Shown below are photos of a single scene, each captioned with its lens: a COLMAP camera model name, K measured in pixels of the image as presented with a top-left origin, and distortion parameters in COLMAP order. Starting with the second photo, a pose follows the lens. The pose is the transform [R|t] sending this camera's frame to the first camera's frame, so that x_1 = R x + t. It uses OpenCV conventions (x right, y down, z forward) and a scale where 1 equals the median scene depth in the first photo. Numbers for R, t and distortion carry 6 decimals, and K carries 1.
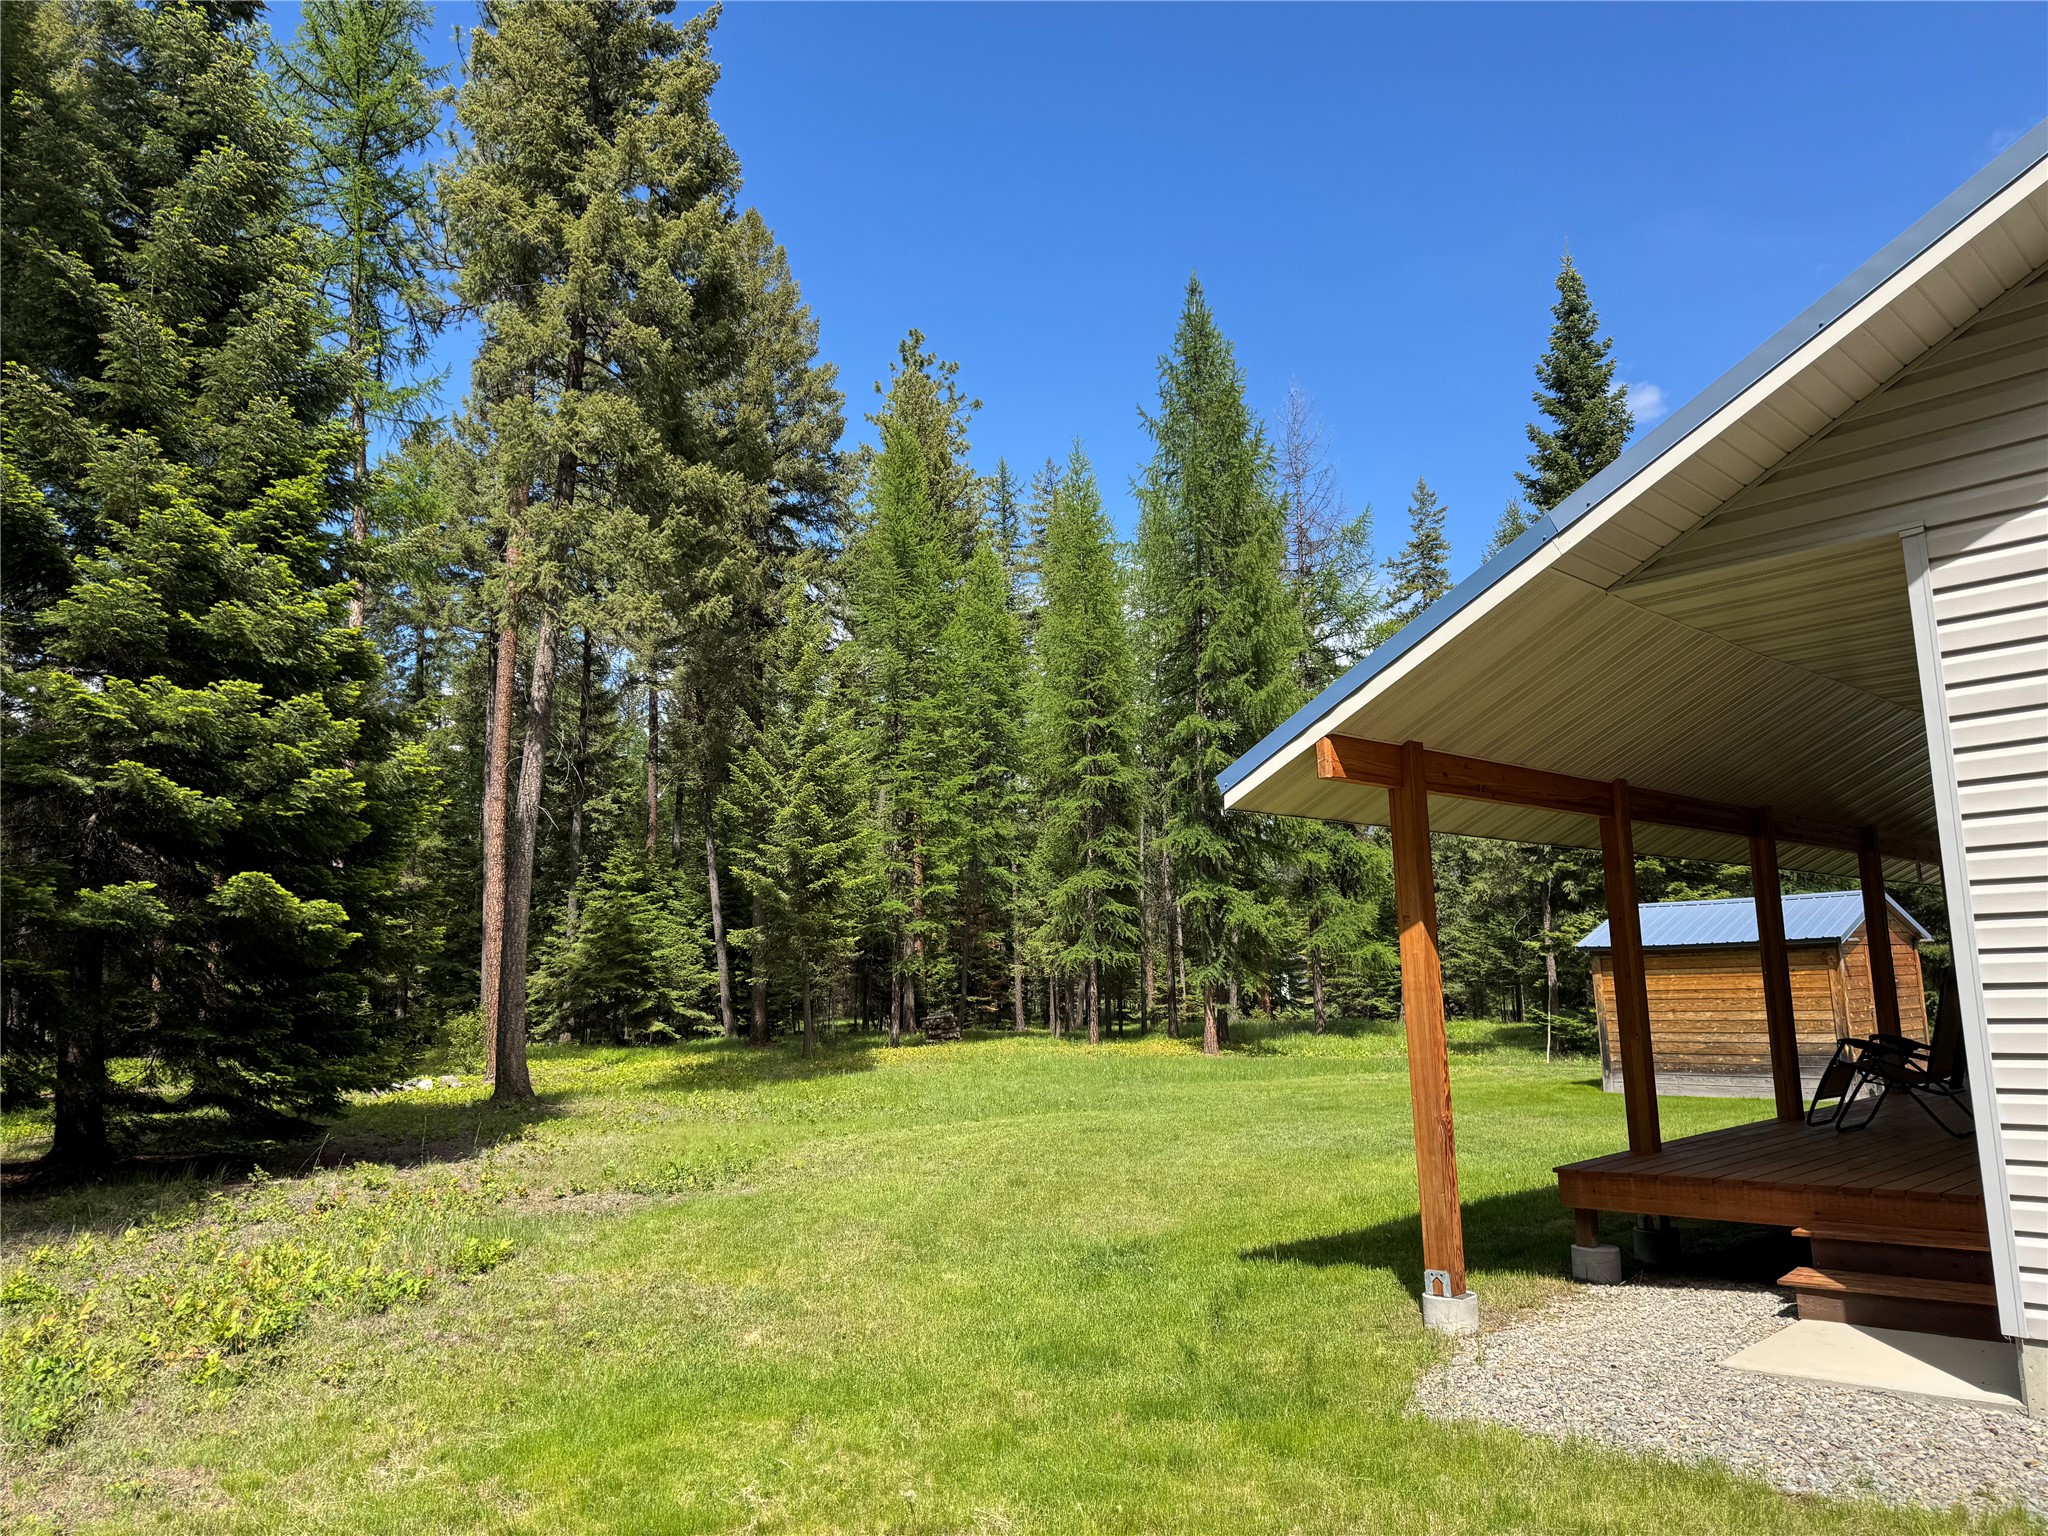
lens RADIAL K [[1429.0, 0, 1022.7], [0, 1429.0, 769.6], [0, 0, 1]] dist [0.032859, -0.034917]
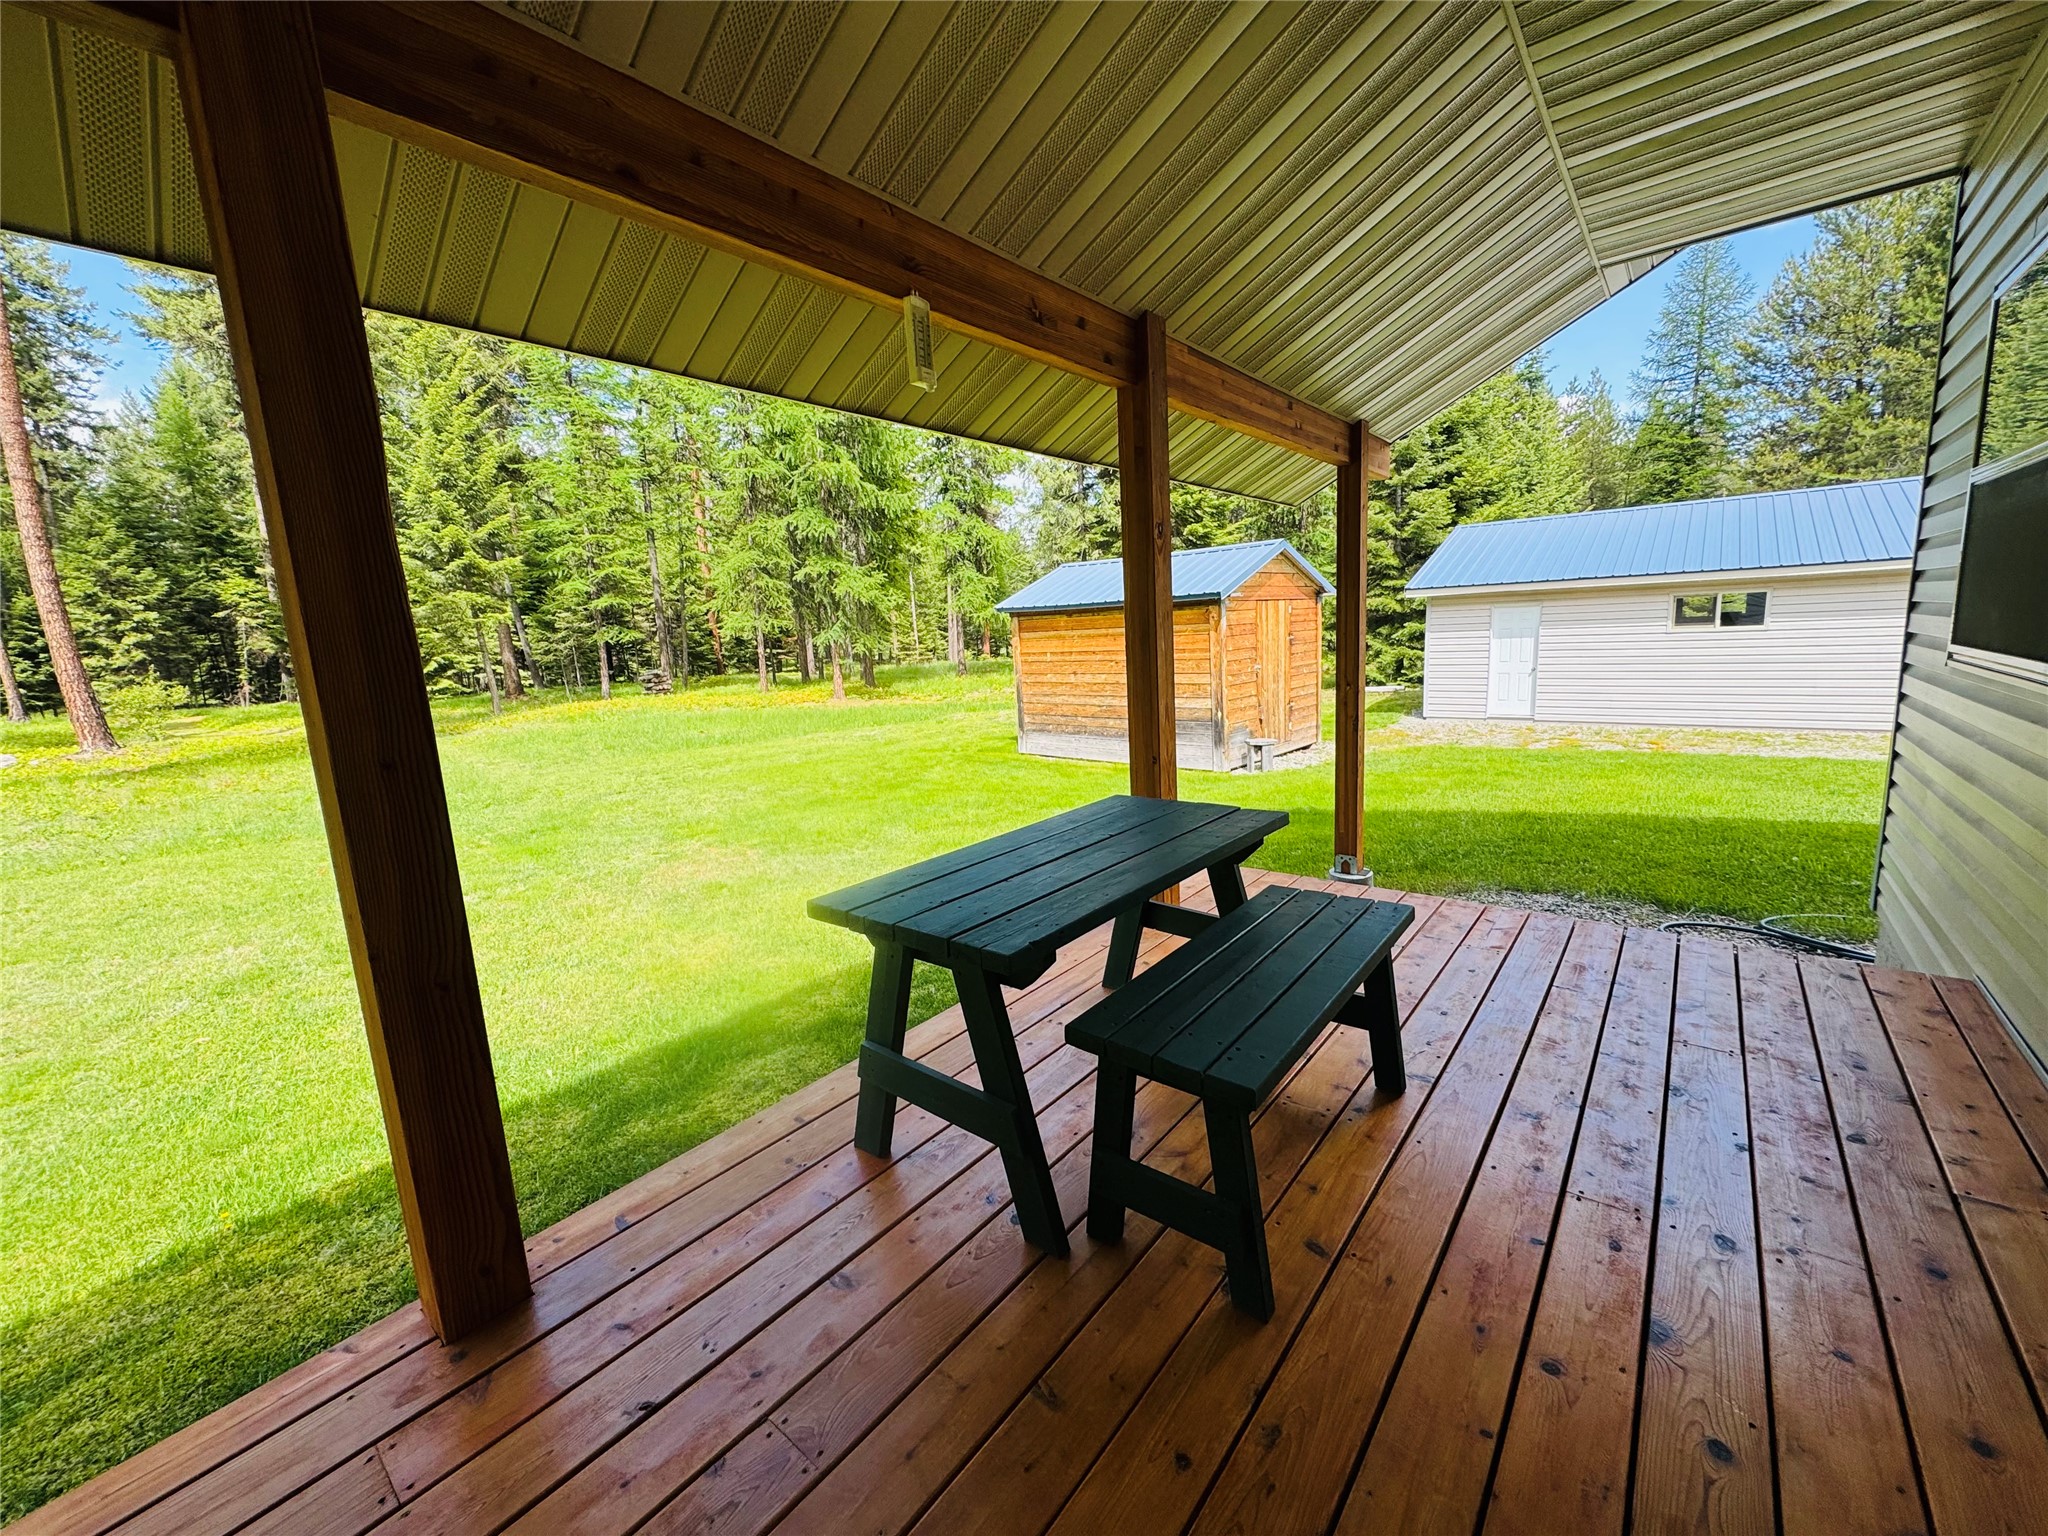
lens RADIAL K [[815.2, 0, 1028.8], [0, 815.2, 765.1], [0, 0, 1]] dist [-0.004236, -0.000191]
pose [[0.993265, -0.042153, 0.107927, 0.359072], [0.006985, 0.951564, 0.307373, 0.056545], [-0.115656, -0.304549, 0.945449, 0.461930]]
